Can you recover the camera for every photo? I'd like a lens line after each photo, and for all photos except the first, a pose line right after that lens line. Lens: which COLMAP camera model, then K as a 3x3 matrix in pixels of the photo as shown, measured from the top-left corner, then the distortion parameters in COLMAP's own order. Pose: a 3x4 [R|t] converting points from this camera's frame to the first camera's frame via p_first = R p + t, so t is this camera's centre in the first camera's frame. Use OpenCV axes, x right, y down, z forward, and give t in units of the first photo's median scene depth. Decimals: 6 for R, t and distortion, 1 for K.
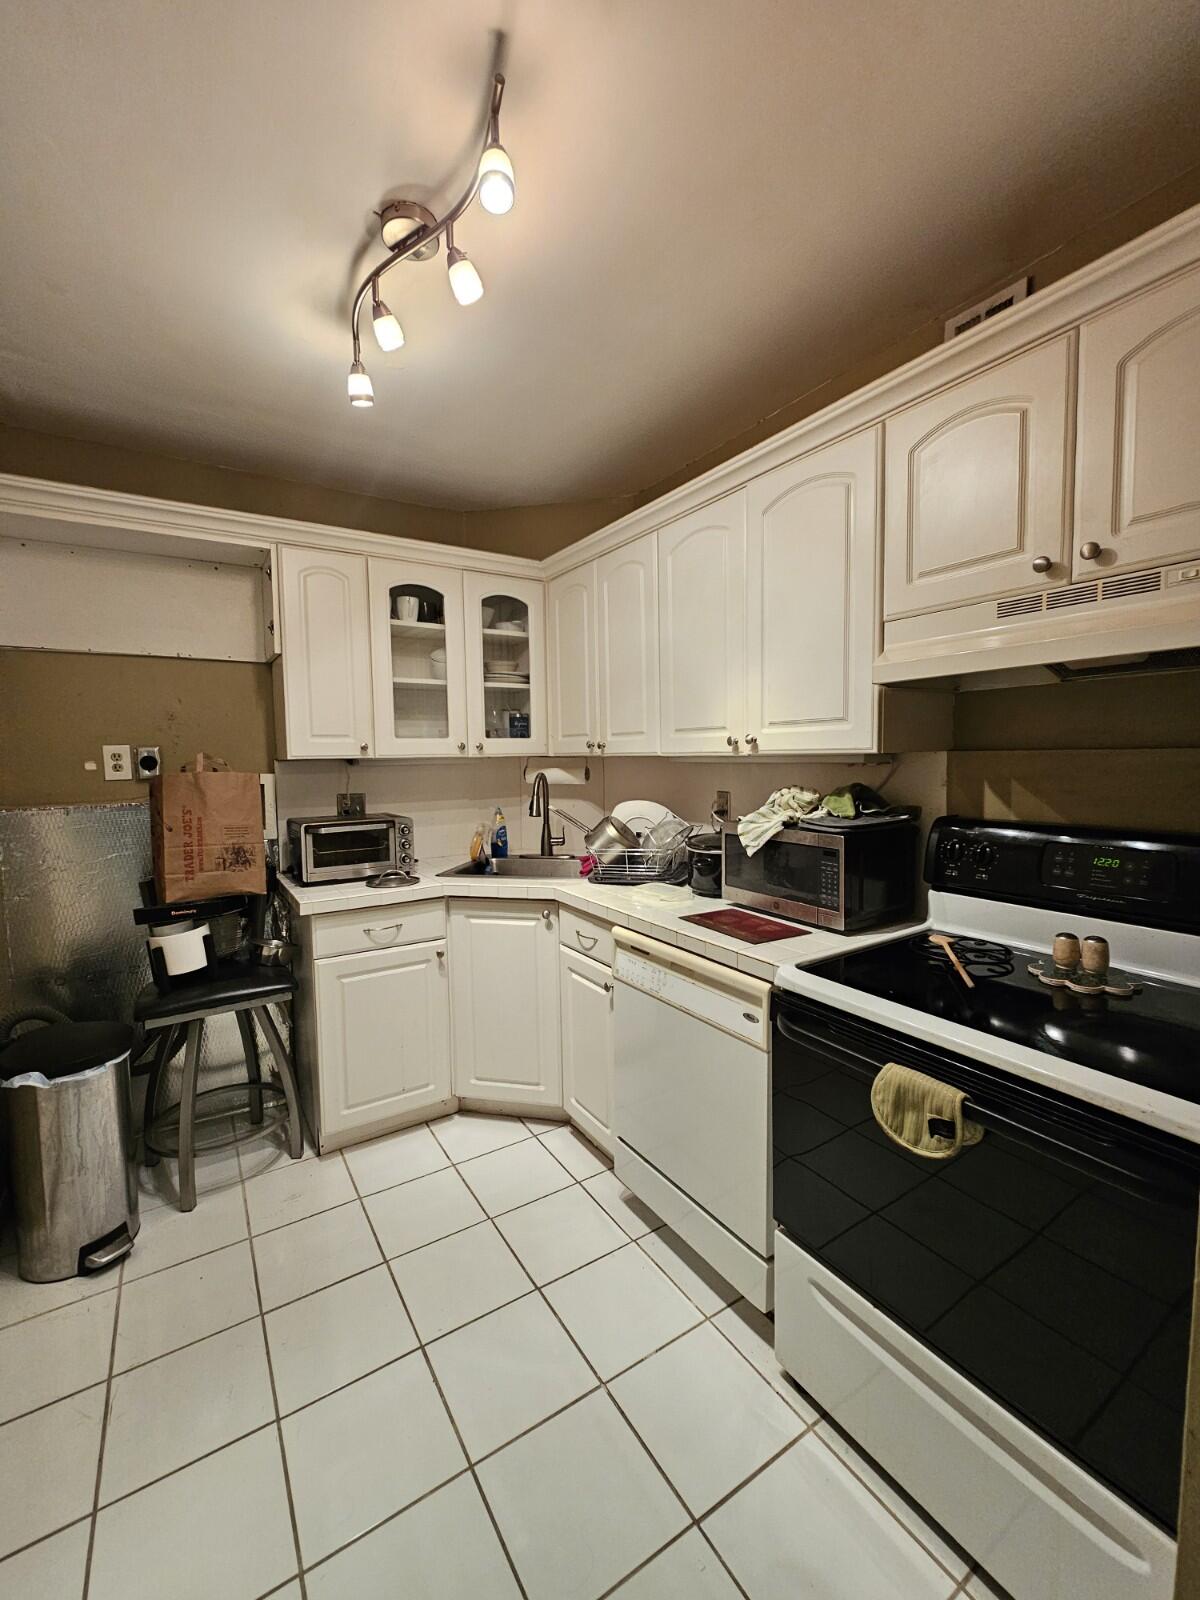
lens RADIAL K [[655.4, 0, 590.1], [0, 655.4, 799.4], [0, 0, 1]] dist [-0.001913, -0.000291]
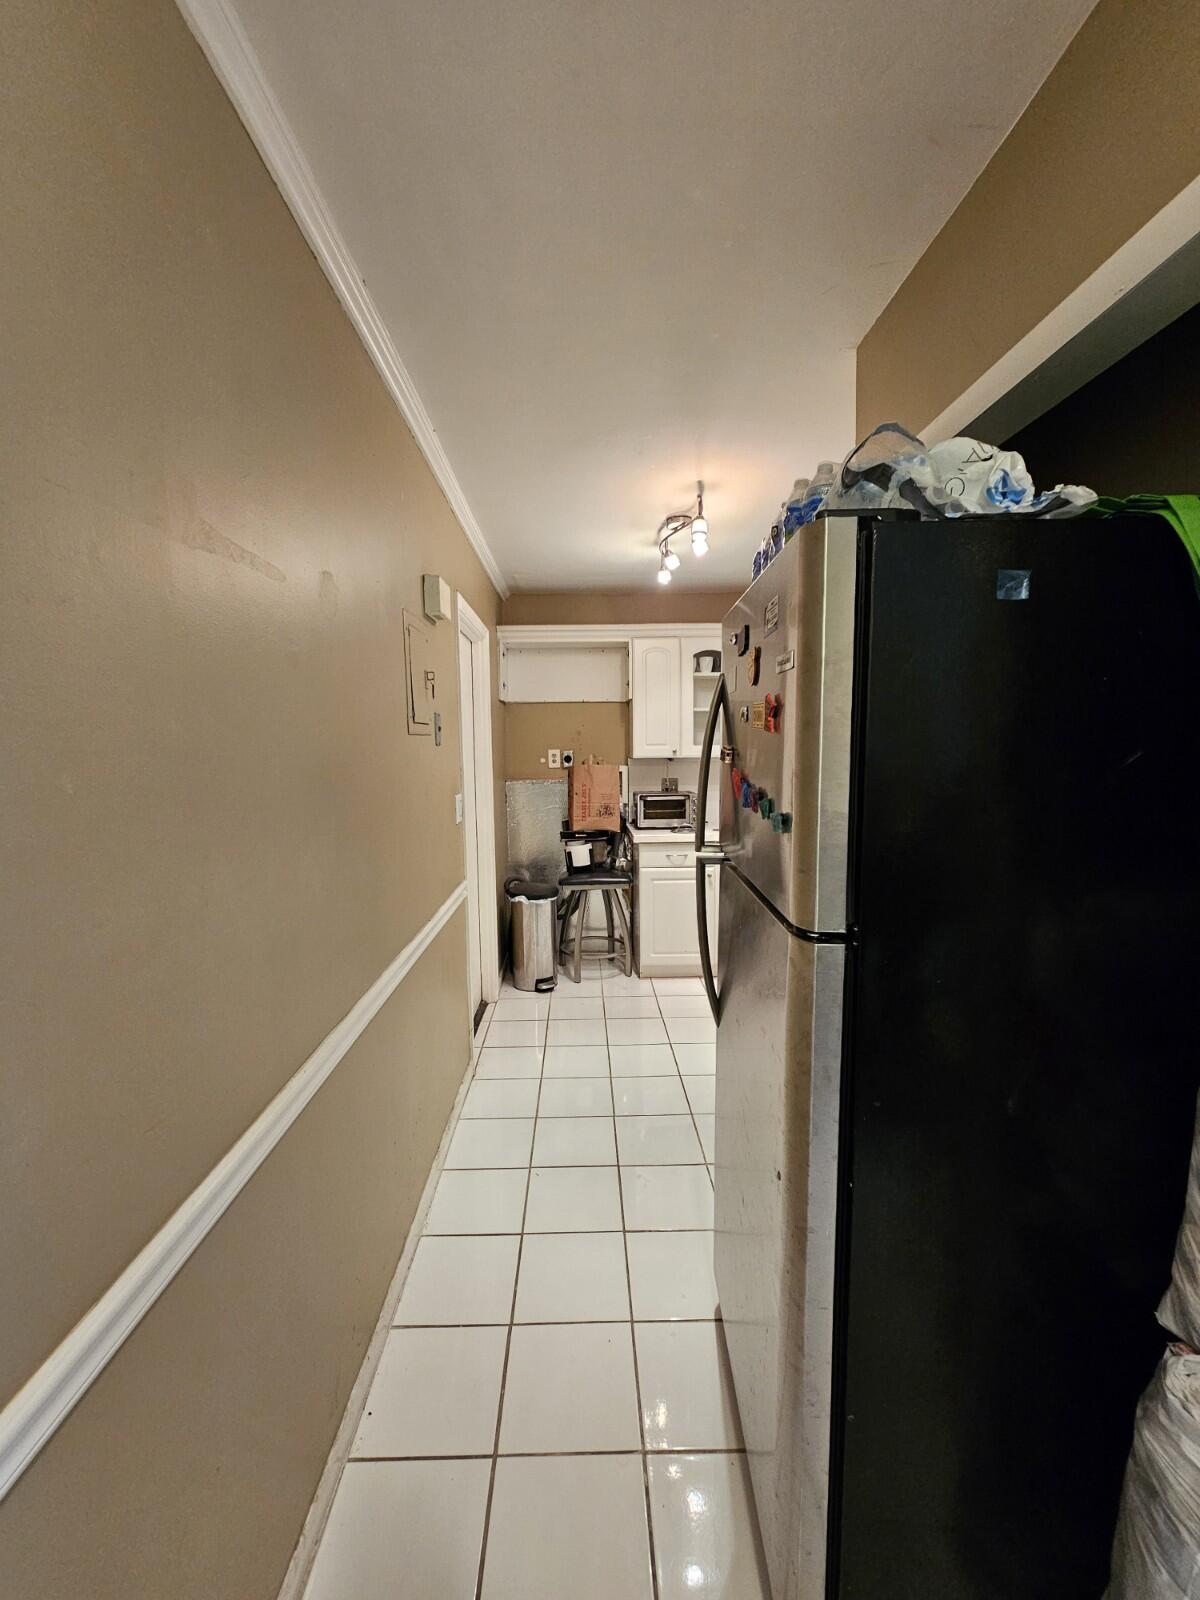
lens RADIAL K [[655.4, 0, 597.4], [0, 655.4, 802.5], [0, 0, 1]] dist [-0.001913, -0.000291]
pose [[0.861279, 0.048936, -0.505771, 0.372700], [-0.036318, 0.998735, 0.034787, 0.001136], [0.506833, -0.011592, 0.861966, -0.604782]]
